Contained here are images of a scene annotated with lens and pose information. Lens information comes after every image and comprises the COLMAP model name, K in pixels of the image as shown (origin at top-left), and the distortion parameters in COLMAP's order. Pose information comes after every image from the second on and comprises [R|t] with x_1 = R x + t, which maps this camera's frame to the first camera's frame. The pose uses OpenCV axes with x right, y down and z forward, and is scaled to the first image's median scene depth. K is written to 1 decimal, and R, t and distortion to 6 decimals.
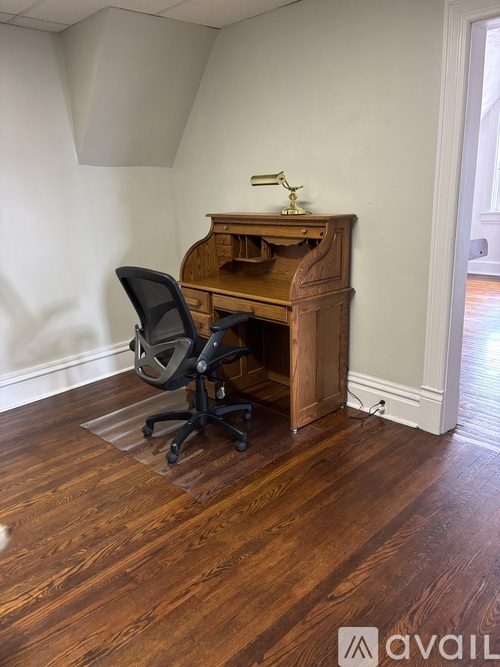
lens RADIAL K [[504.0, 0, 251.0], [0, 504.0, 331.7], [0, 0, 1]] dist [0.040396, 0.005993]
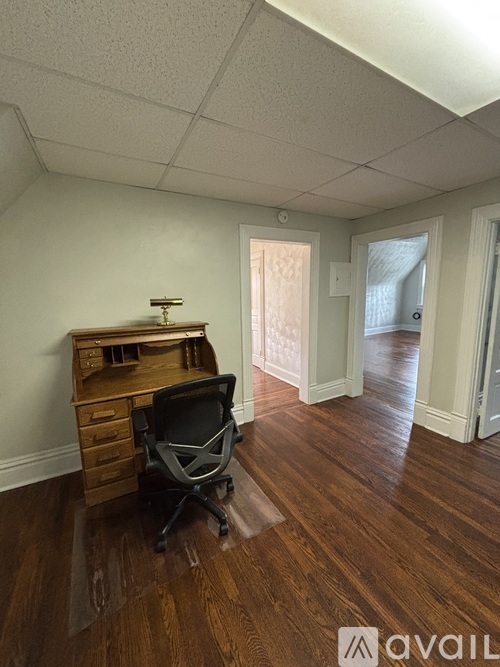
lens RADIAL K [[270.6, 0, 253.0], [0, 270.6, 335.2], [0, 0, 1]] dist [0.015554, 0.000219]
pose [[0.257446, -0.110896, 0.959908, -0.815669], [0.286237, 0.957561, 0.033856, -0.214545], [-0.922925, 0.266045, 0.278262, 0.759975]]
